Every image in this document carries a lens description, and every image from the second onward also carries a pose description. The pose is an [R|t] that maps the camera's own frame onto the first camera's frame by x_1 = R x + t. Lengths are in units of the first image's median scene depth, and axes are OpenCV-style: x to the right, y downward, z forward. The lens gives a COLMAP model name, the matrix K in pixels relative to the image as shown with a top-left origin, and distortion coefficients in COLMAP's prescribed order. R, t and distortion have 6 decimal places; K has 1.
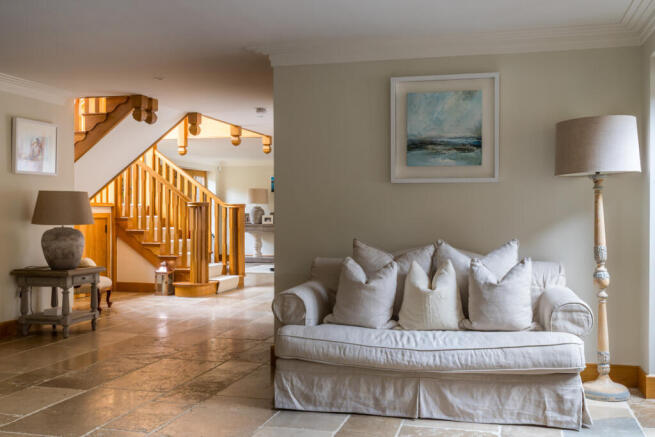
lens RADIAL K [[672.2, 0, 327.5], [0, 672.2, 218.5], [0, 0, 1]] dist [-0.001093, 0.002238]
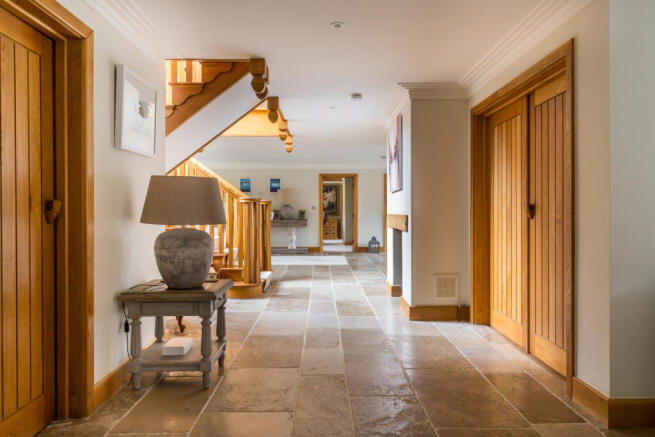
lens RADIAL K [[476.6, 0, 327.5], [0, 476.6, 218.5], [0, 0, 1]] dist [0.000824, -0.000167]
pose [[0.967997, -0.004927, 0.250912, -0.329605], [0.002889, 0.999960, 0.008491, -0.000885], [-0.250944, -0.007494, 0.967973, 0.416979]]
